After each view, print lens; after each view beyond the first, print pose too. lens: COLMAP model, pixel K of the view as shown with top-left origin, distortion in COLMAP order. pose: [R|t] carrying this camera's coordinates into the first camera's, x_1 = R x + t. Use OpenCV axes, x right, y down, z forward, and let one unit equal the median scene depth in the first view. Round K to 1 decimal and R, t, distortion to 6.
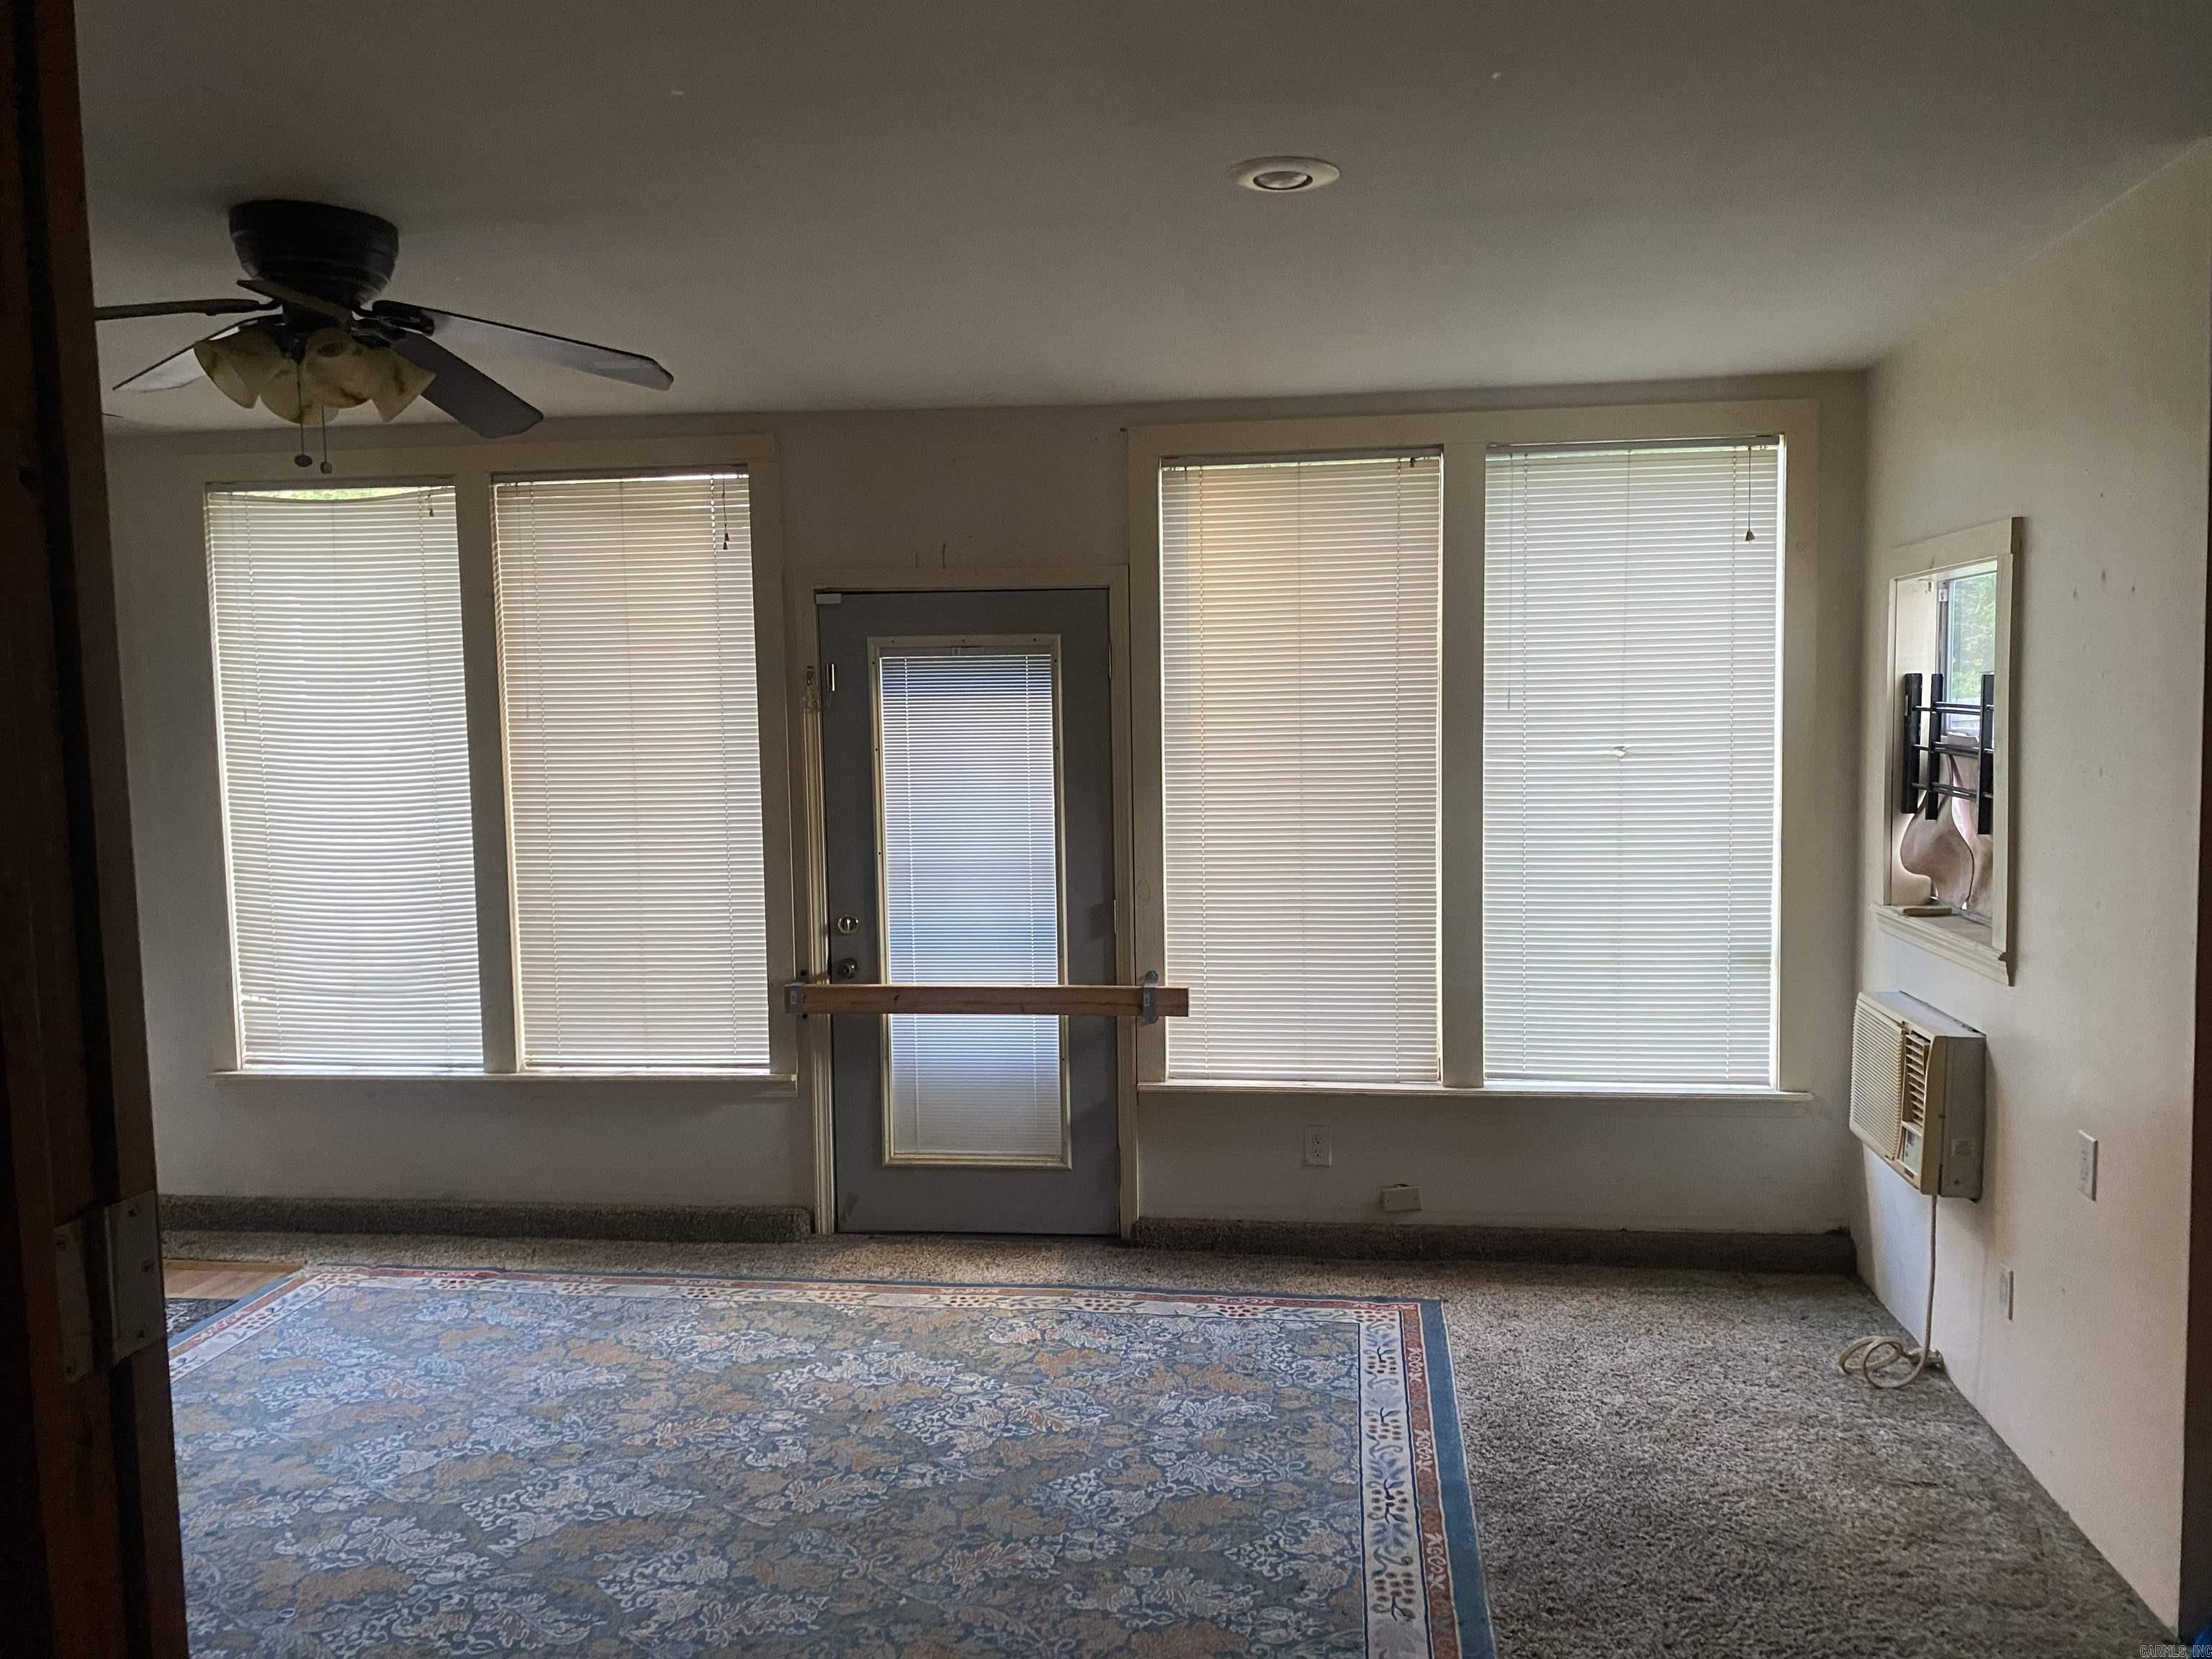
lens RADIAL K [[1684.7, 0, 1113.4], [0, 1684.7, 837.2], [0, 0, 1]] dist [0.035179, -0.031428]
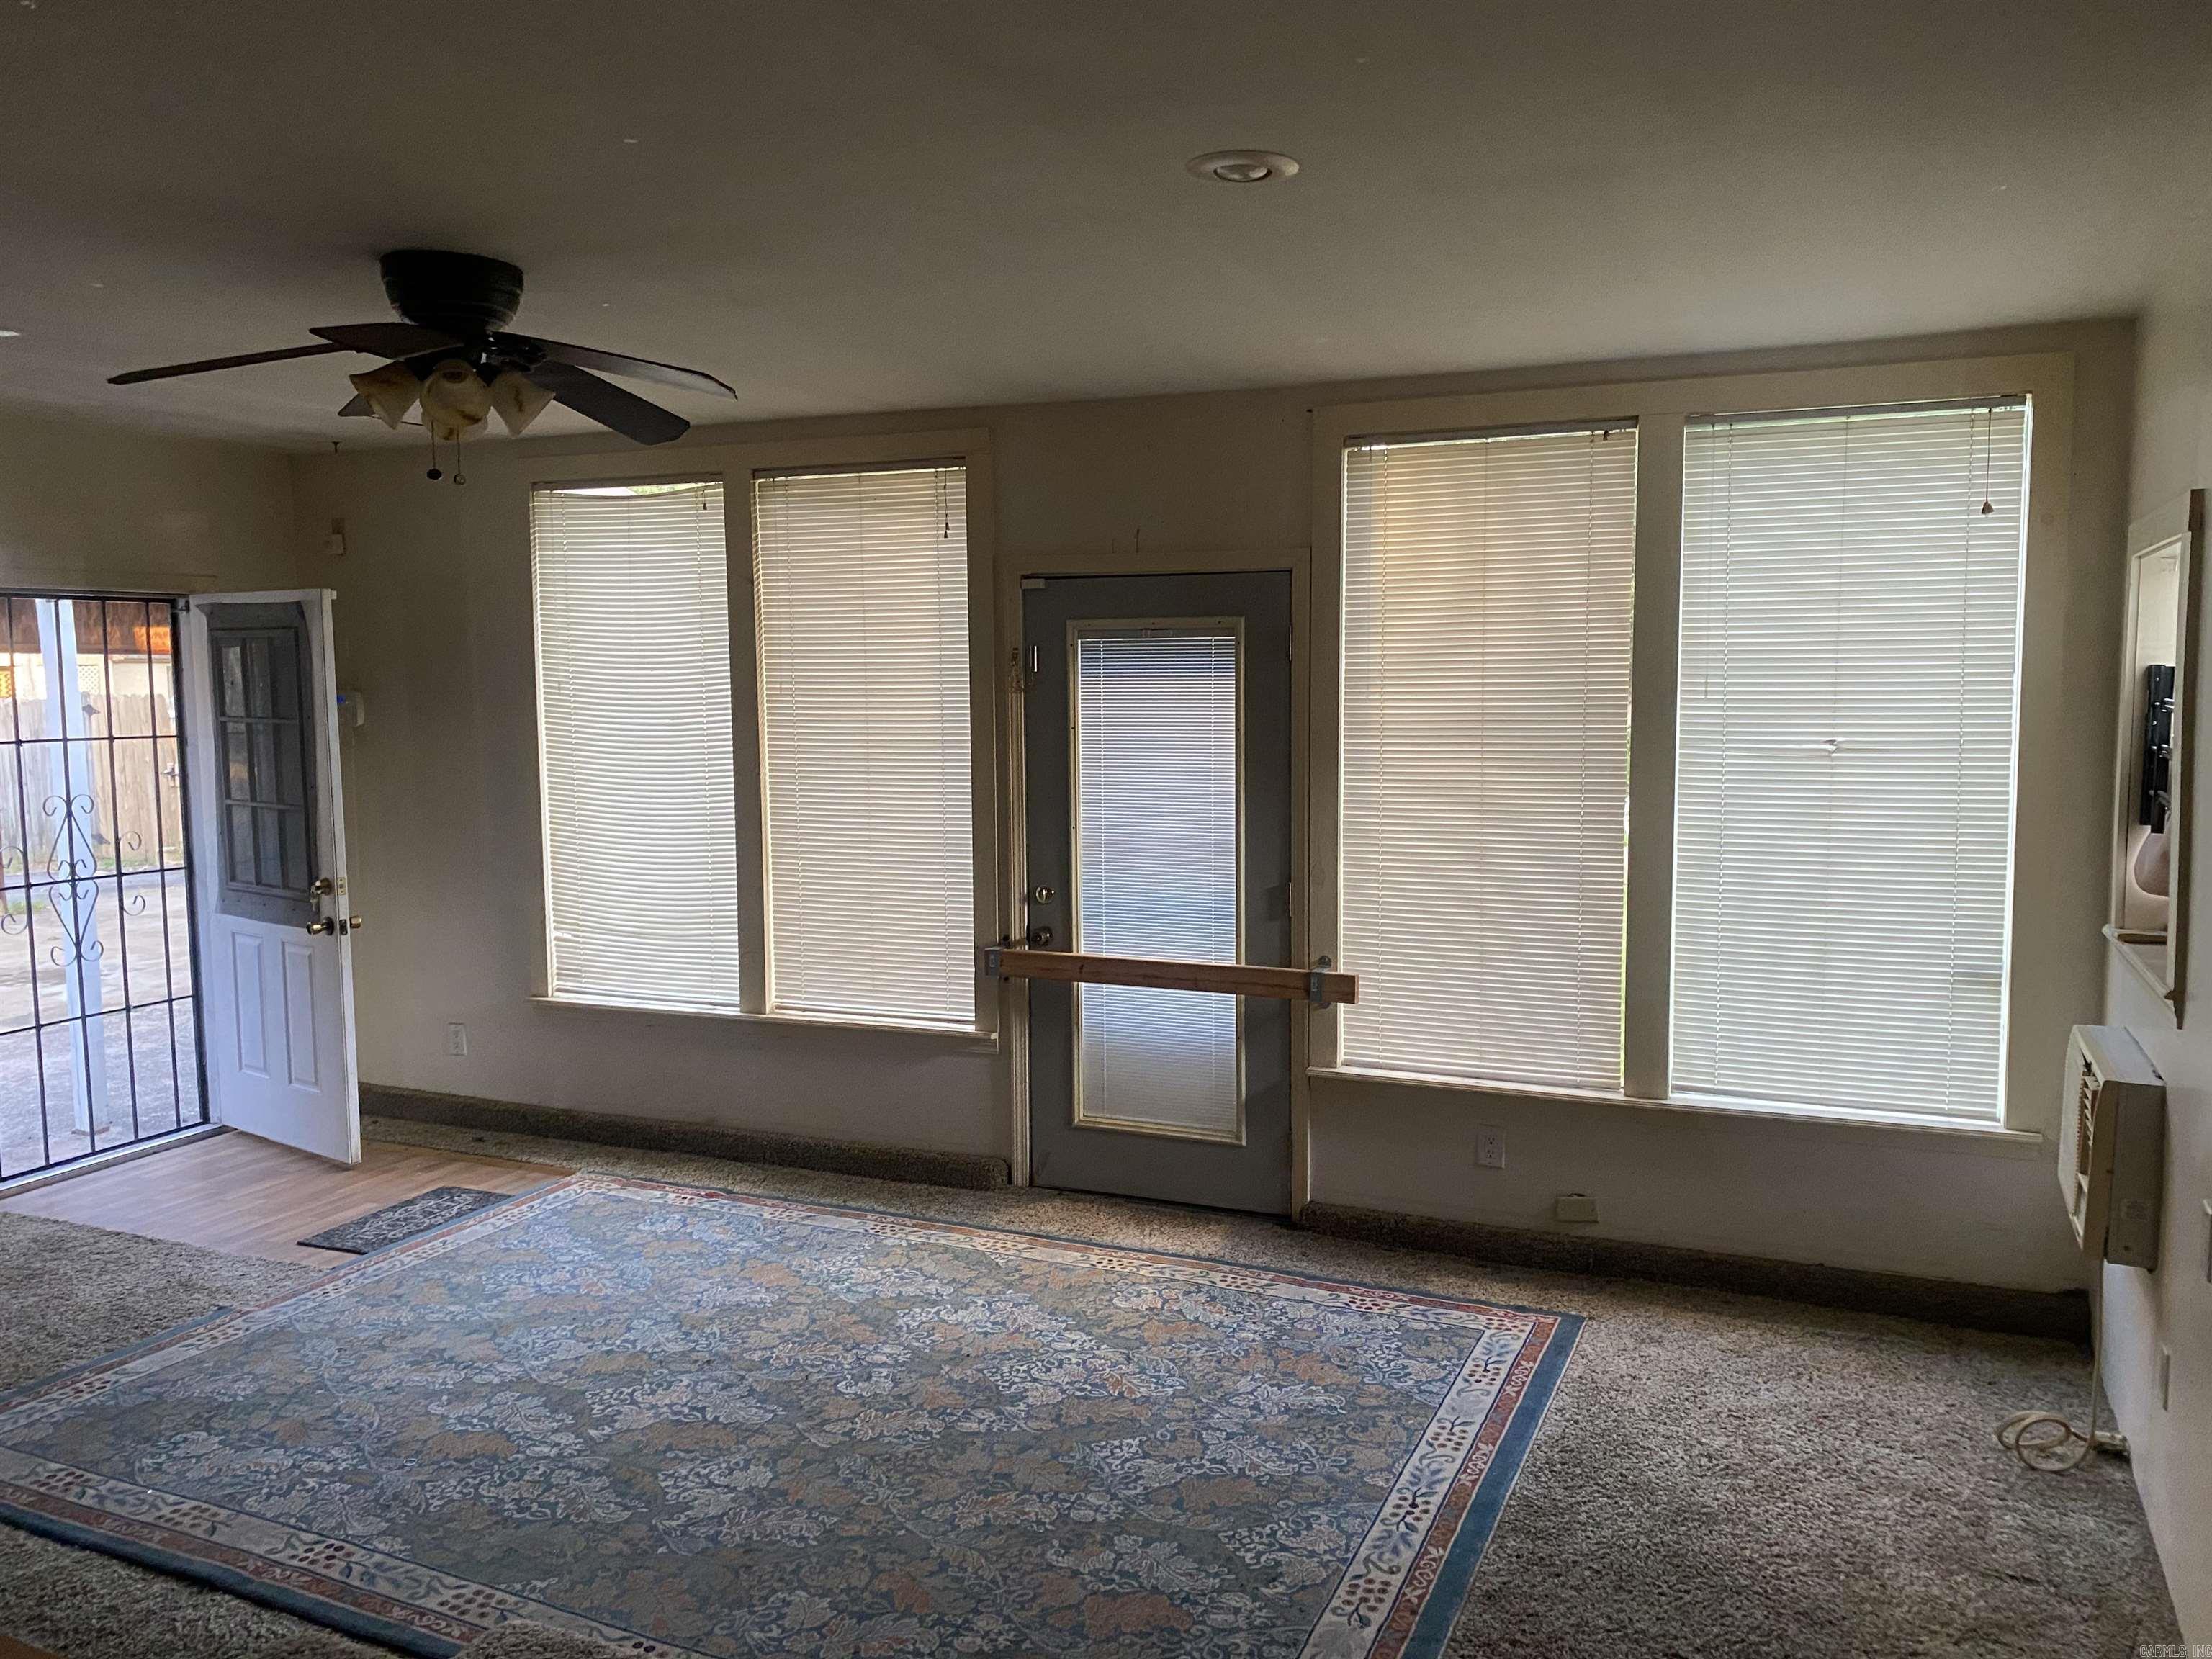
lens RADIAL K [[1684.7, 0, 1122.8], [0, 1684.7, 827.4], [0, 0, 1]] dist [0.035179, -0.031428]
pose [[0.960686, 0.035399, -0.275370, 0.187799], [-0.031809, 0.999341, 0.017495, -0.010437], [0.275808, -0.008048, 0.961179, 0.010548]]
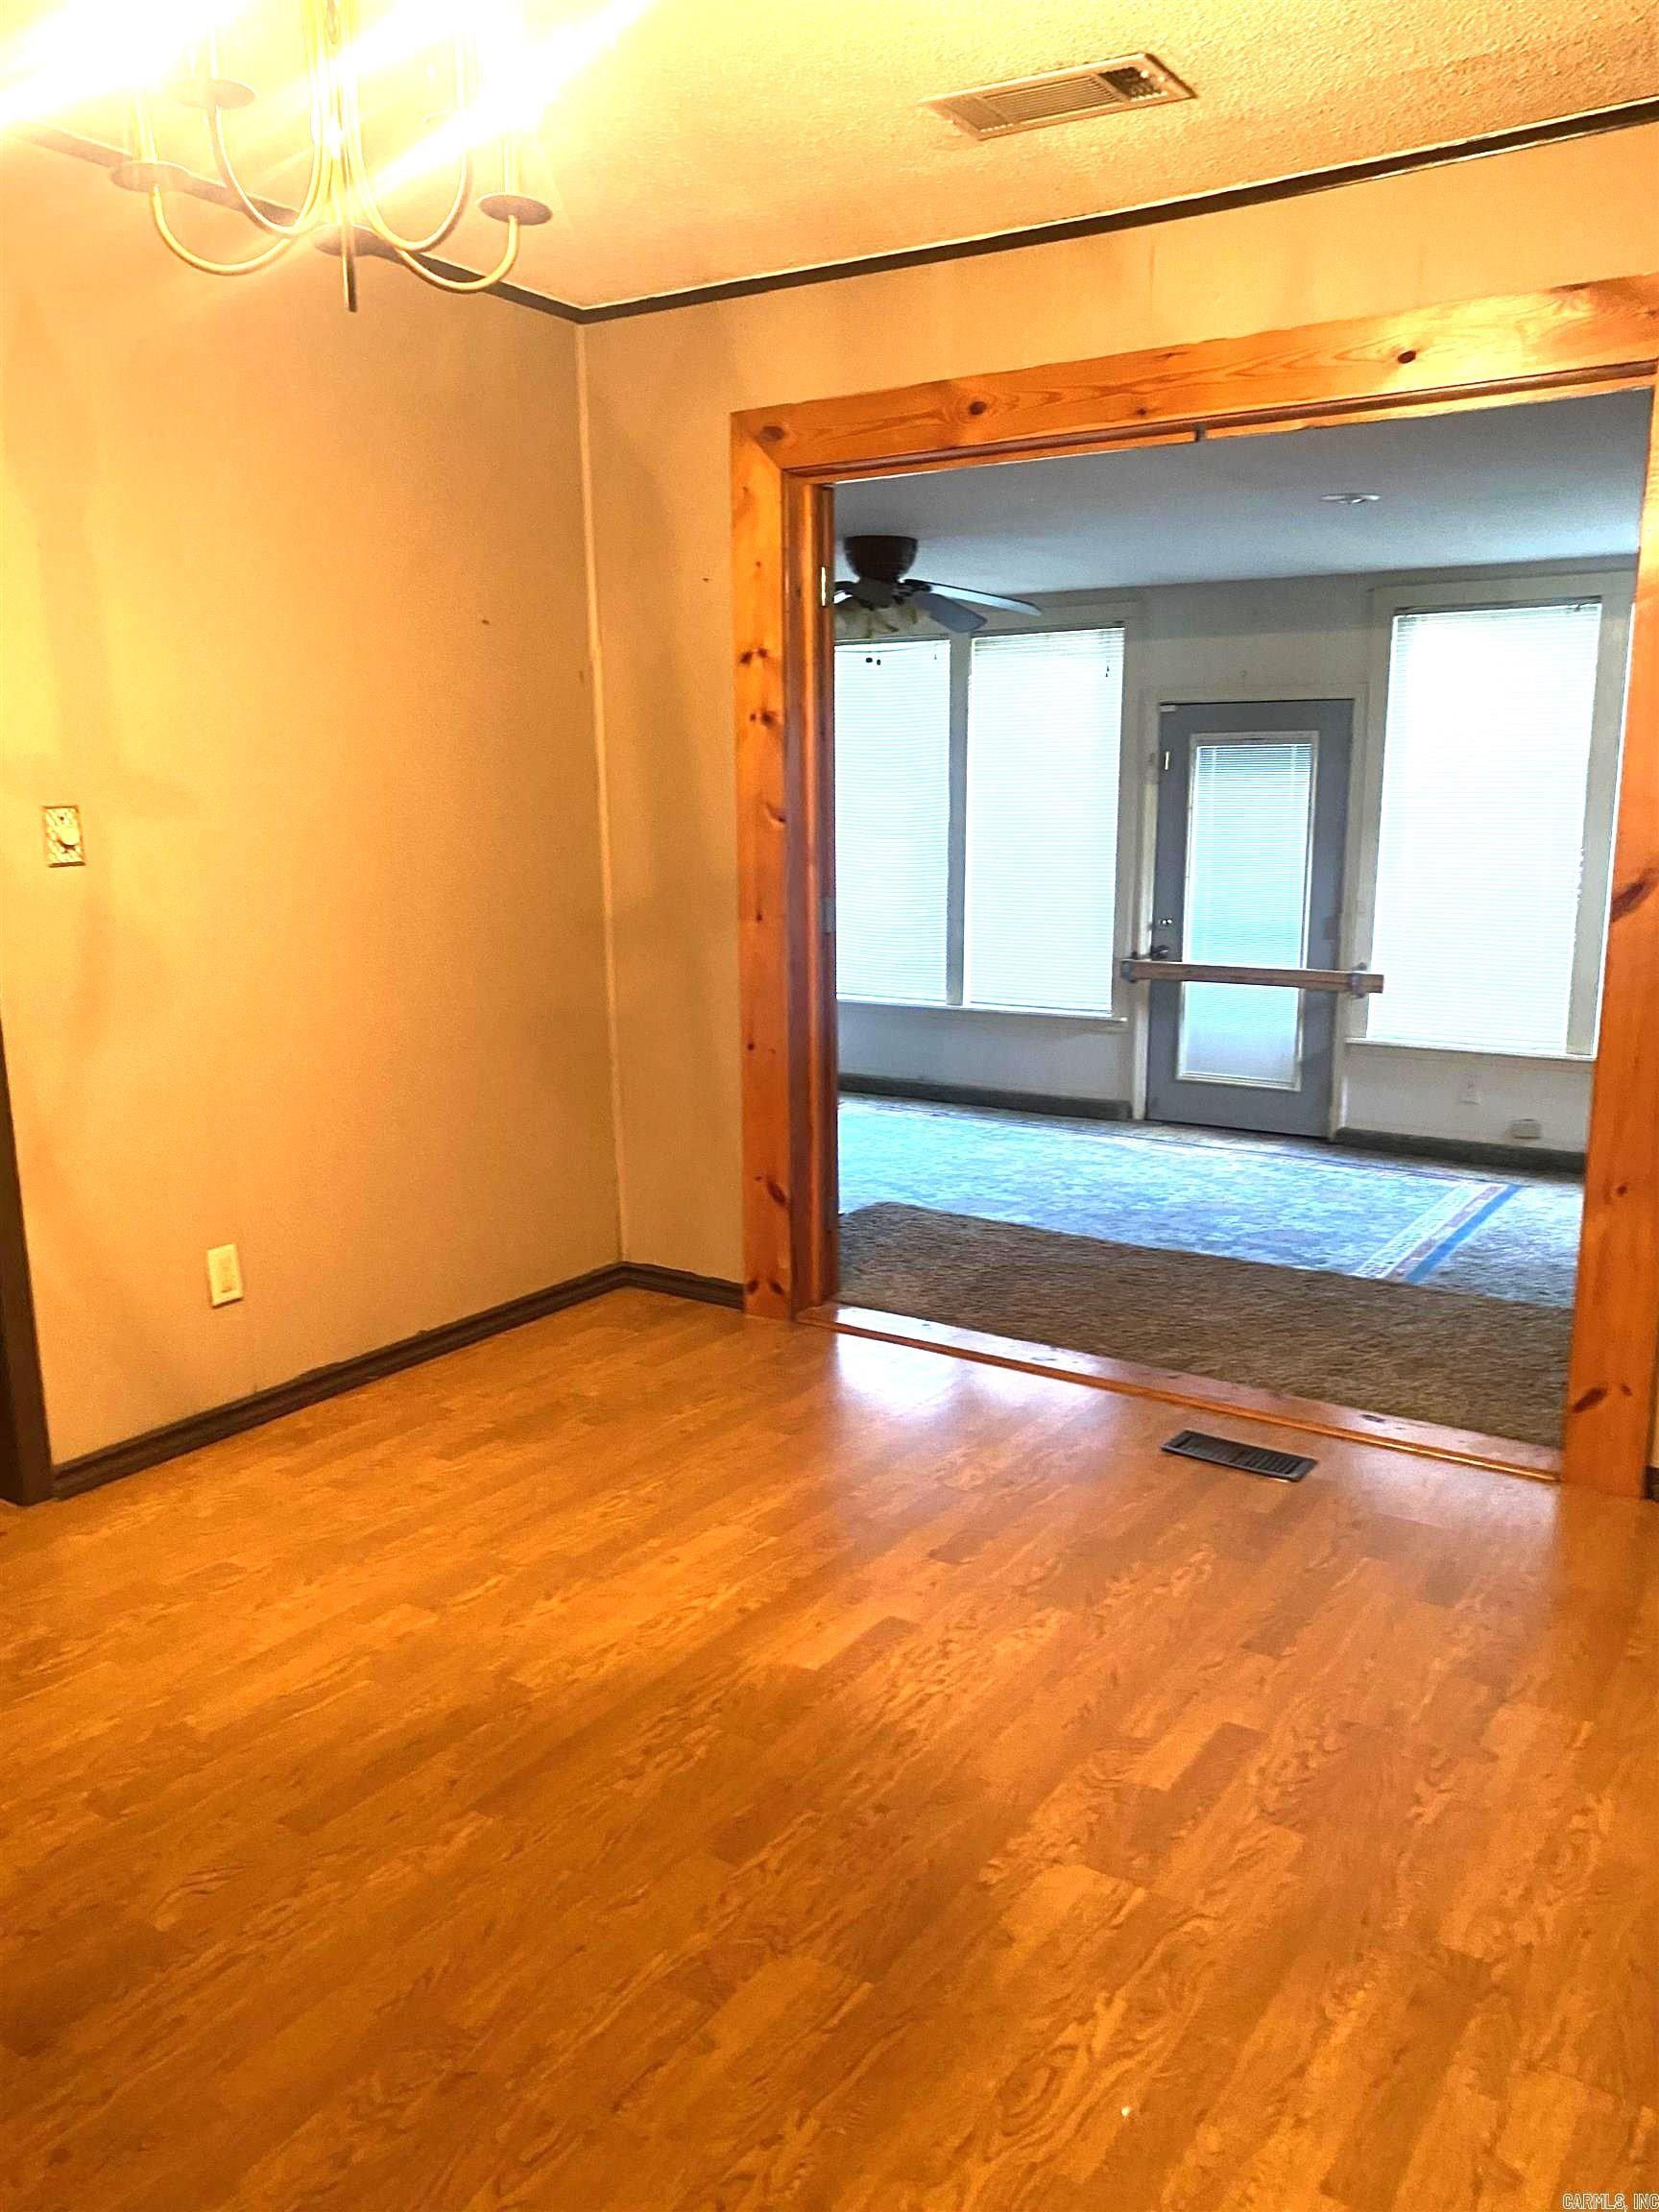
lens RADIAL K [[1684.7, 0, 778.1], [0, 1684.7, 1126.5], [0, 0, 1]] dist [0.035179, -0.031428]
pose [[0.886209, 0.101223, -0.452093, 0.268129], [-0.043106, 0.989622, 0.137076, 0.042456], [0.461276, -0.101990, 0.881375, -0.598980]]
